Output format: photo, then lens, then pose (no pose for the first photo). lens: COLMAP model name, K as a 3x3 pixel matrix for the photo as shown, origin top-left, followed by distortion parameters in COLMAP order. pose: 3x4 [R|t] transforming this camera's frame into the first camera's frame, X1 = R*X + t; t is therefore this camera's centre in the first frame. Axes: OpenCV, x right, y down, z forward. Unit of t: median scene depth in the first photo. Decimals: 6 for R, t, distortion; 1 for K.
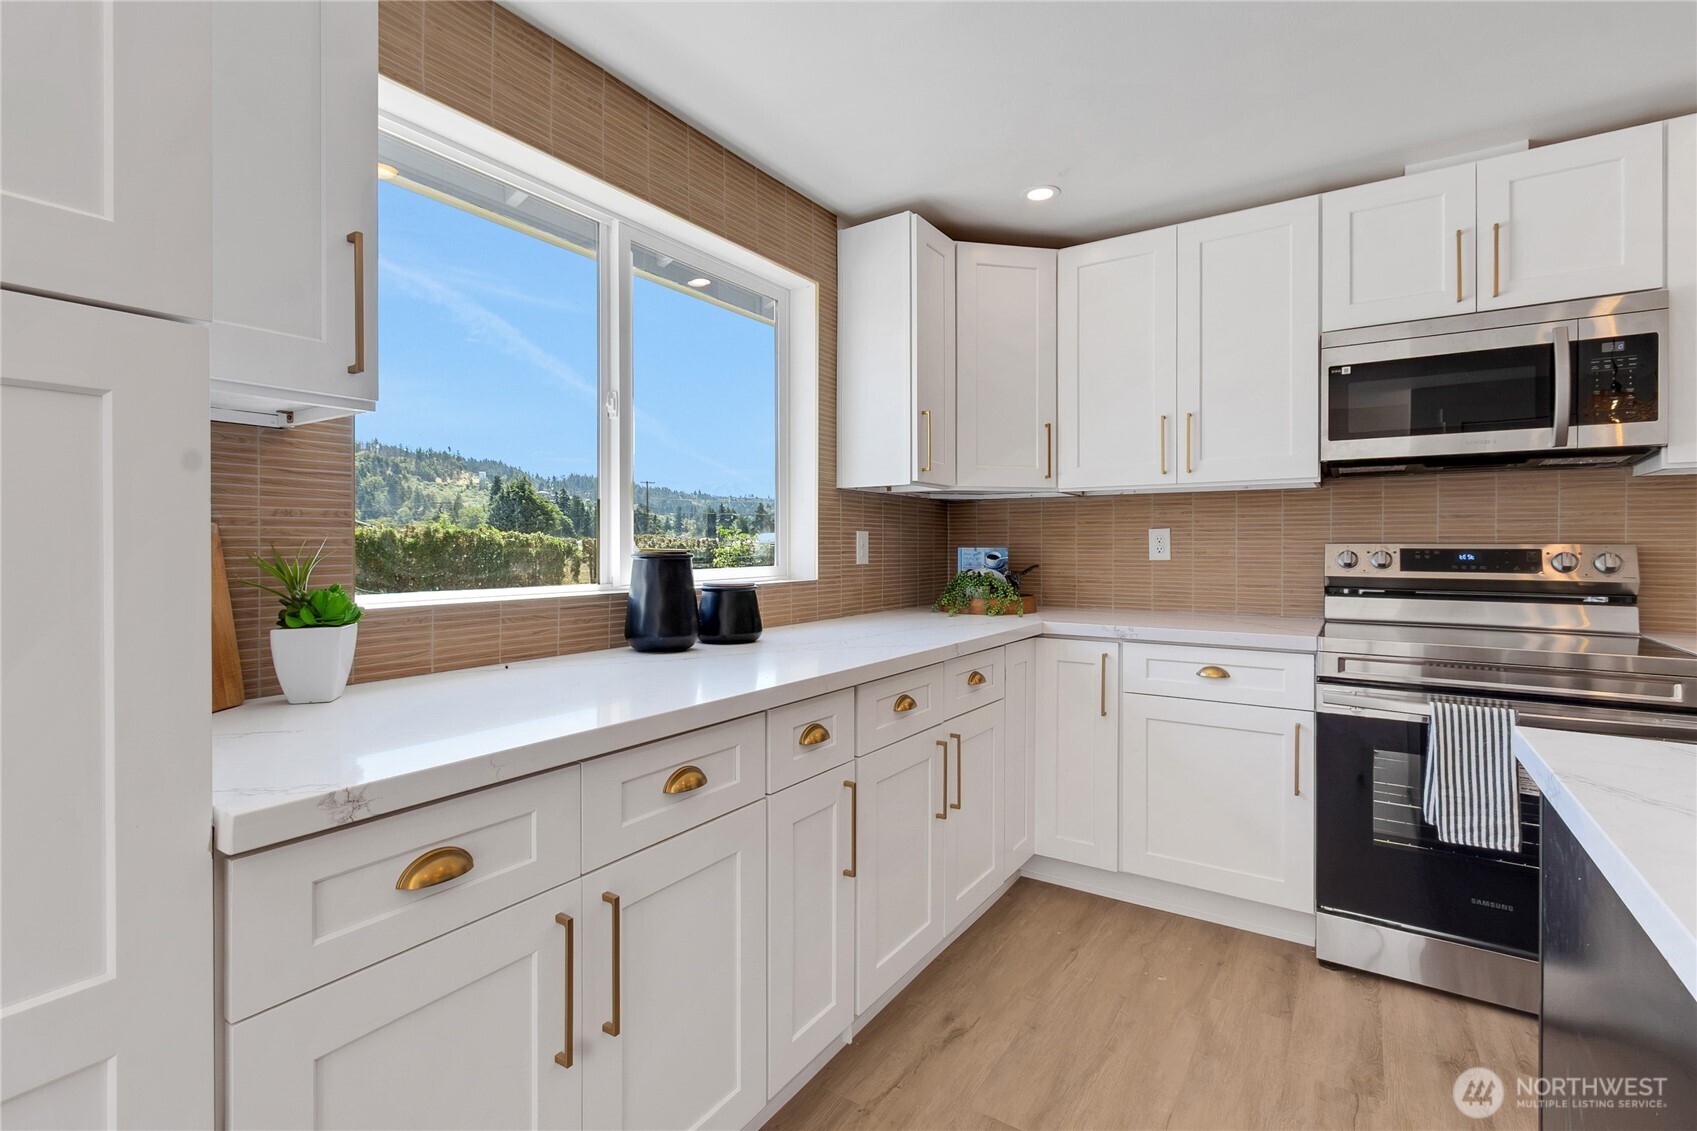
lens RADIAL K [[776.1, 0, 840.2], [0, 776.1, 546.0], [0, 0, 1]] dist [0.002446, -0.000875]
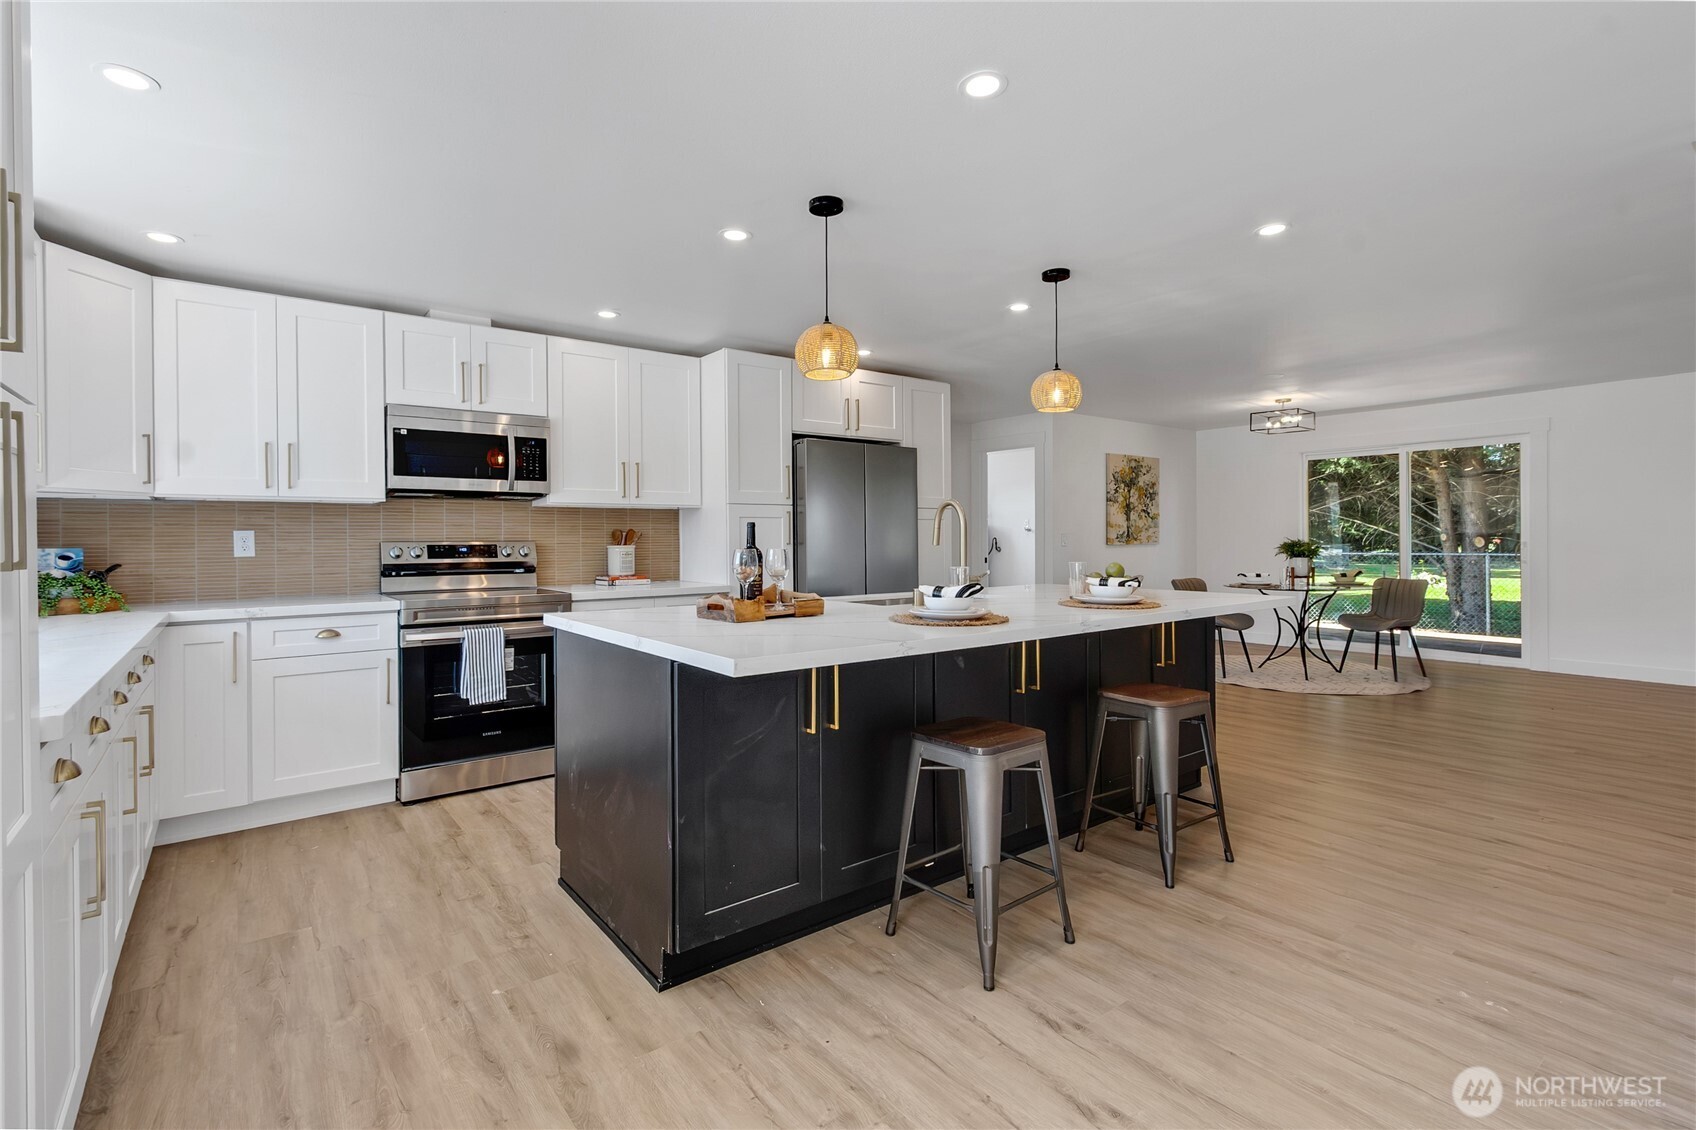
lens RADIAL K [[781.1, 0, 823.9], [0, 781.1, 546.6], [0, 0, 1]] dist [0.002760, 0.000043]
pose [[0.332366, -0.012119, 0.943073, -0.541093], [0.008401, 0.999916, 0.009888, -0.002439], [-0.943113, 0.004636, 0.332440, -0.314302]]
